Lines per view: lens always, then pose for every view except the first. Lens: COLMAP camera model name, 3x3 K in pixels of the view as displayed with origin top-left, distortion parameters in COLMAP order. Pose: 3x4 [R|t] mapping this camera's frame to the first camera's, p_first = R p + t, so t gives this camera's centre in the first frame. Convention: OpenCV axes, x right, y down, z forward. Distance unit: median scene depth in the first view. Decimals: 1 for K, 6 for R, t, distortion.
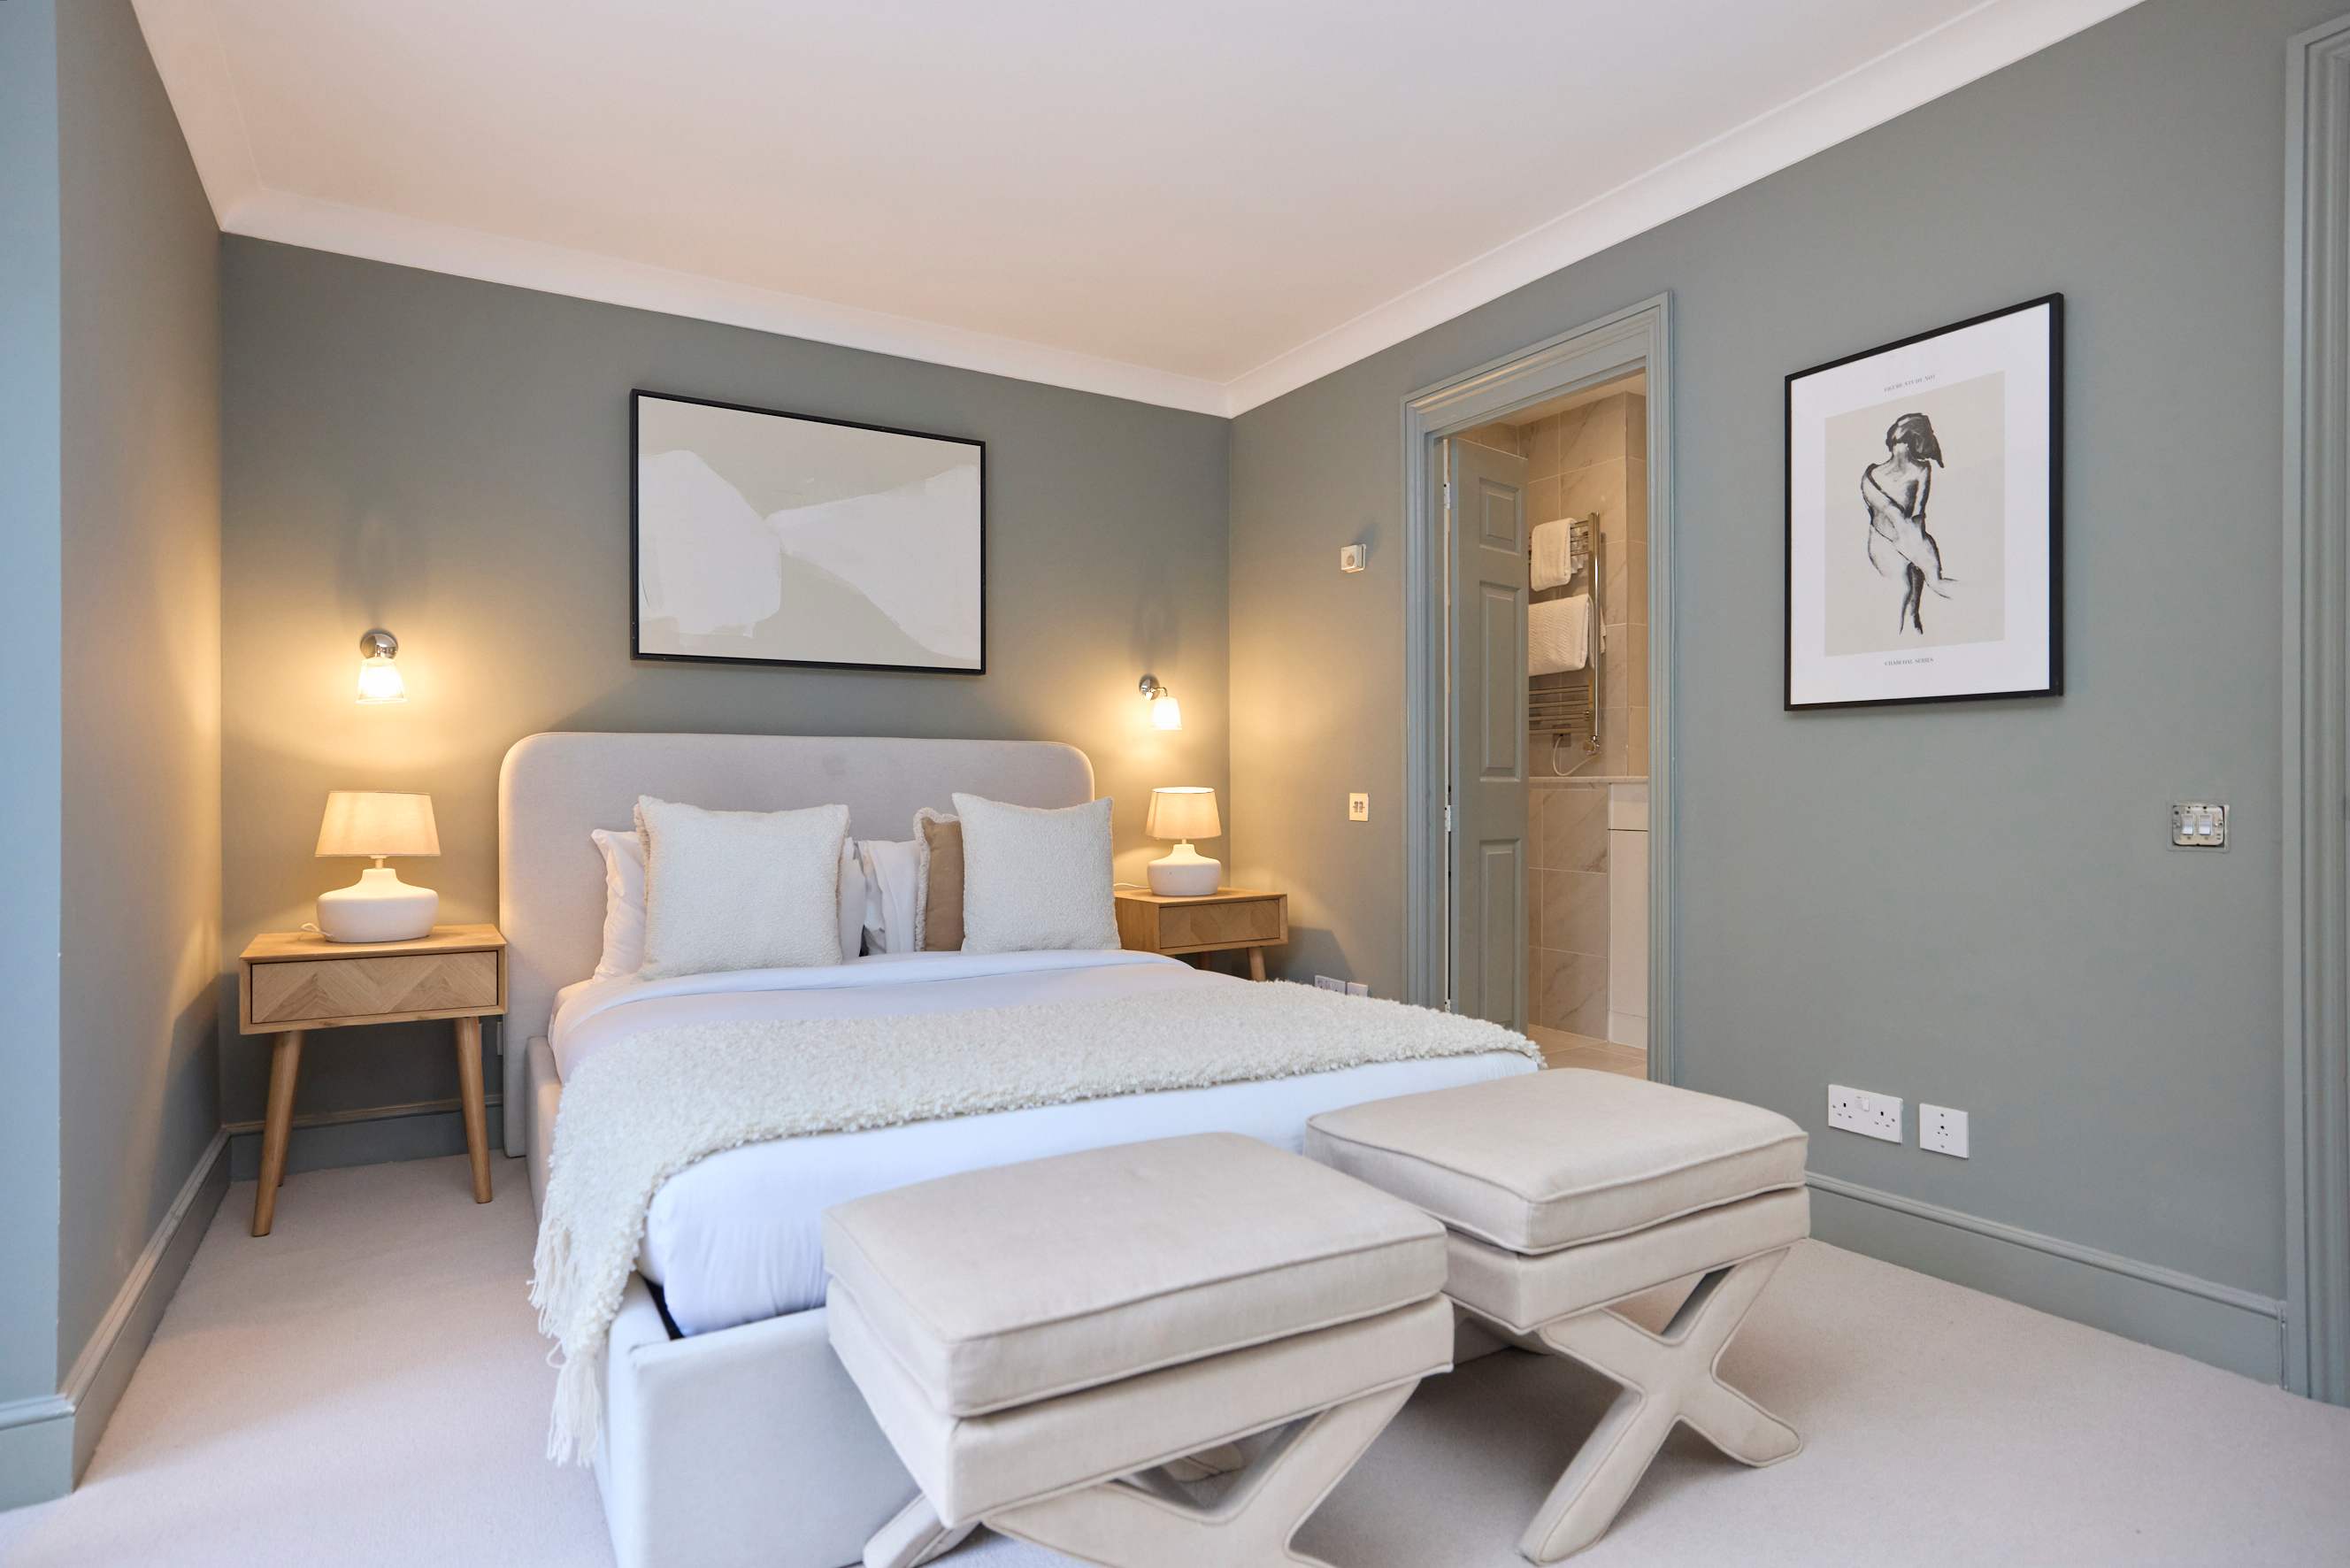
lens RADIAL K [[1236.3, 0, 1164.2], [0, 1236.3, 805.0], [0, 0, 1]] dist [-0.030302, 0.000354]
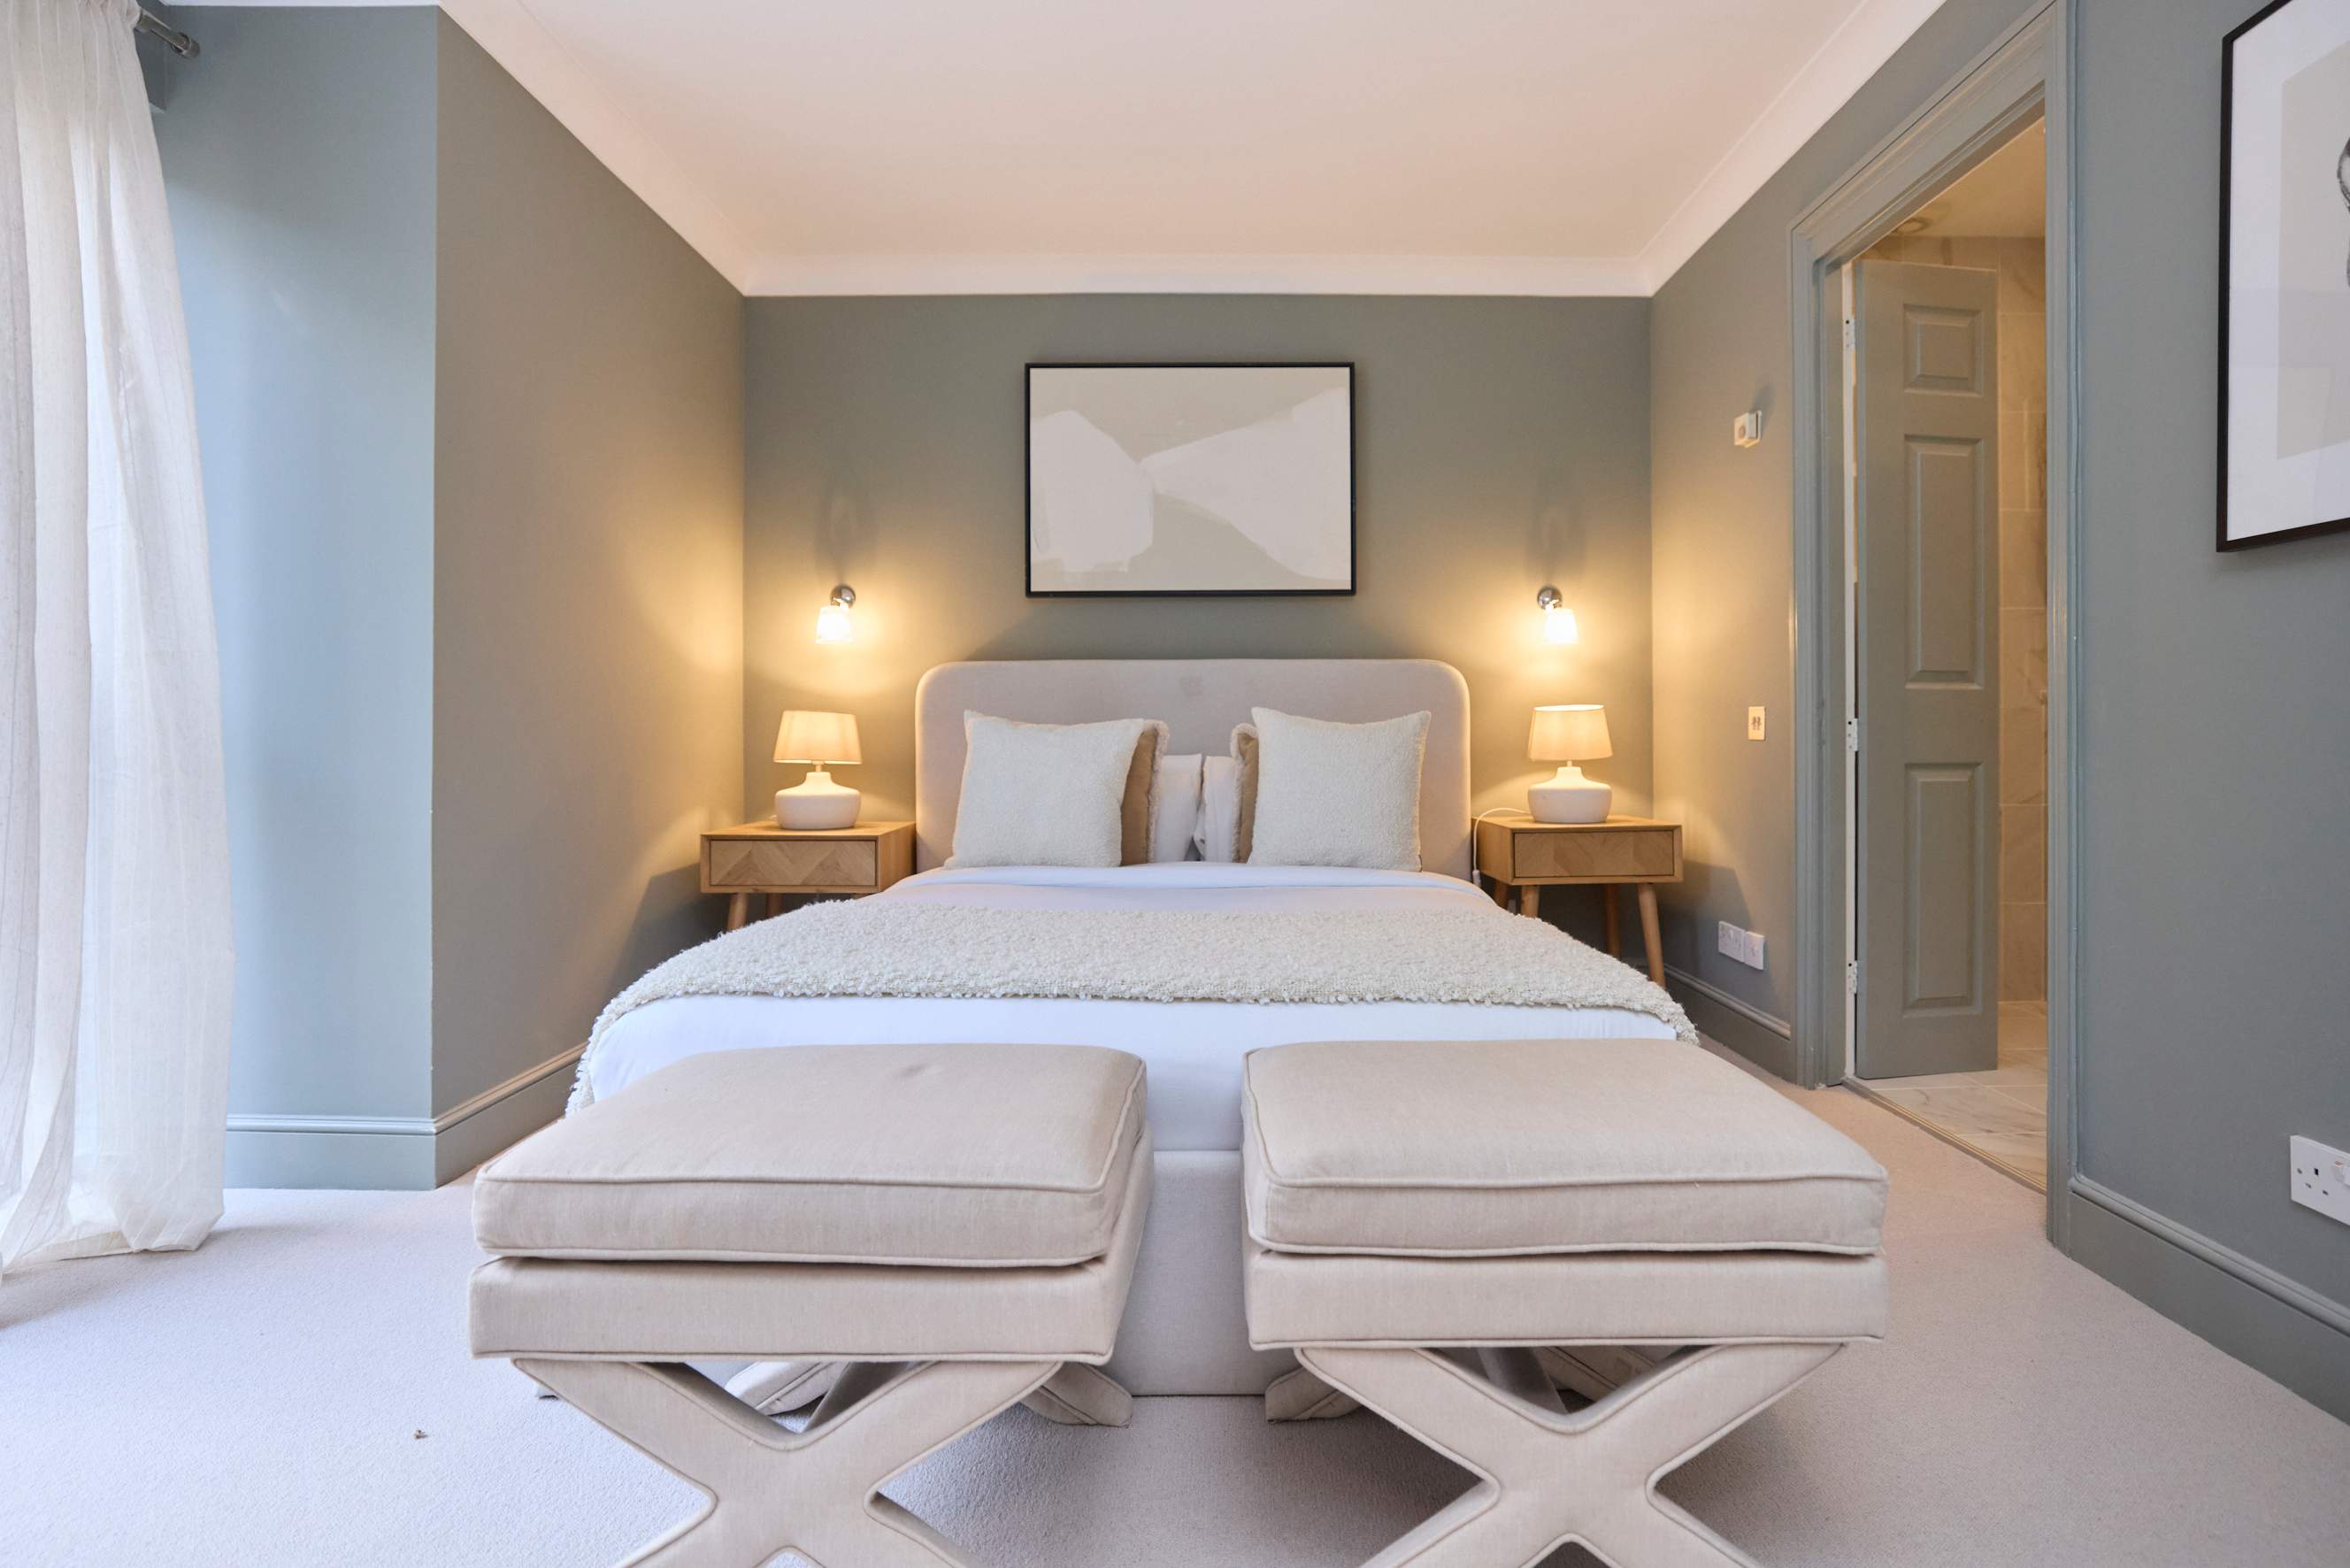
lens RADIAL K [[1158.5, 0, 1228.2], [0, 1158.5, 755.9], [0, 0, 1]] dist [-0.050081, 0.034532]
pose [[0.860266, 0.004883, -0.509823, 0.300323], [-0.002718, 0.999984, 0.004992, 0.025443], [0.509839, -0.002909, 0.860265, 0.172945]]
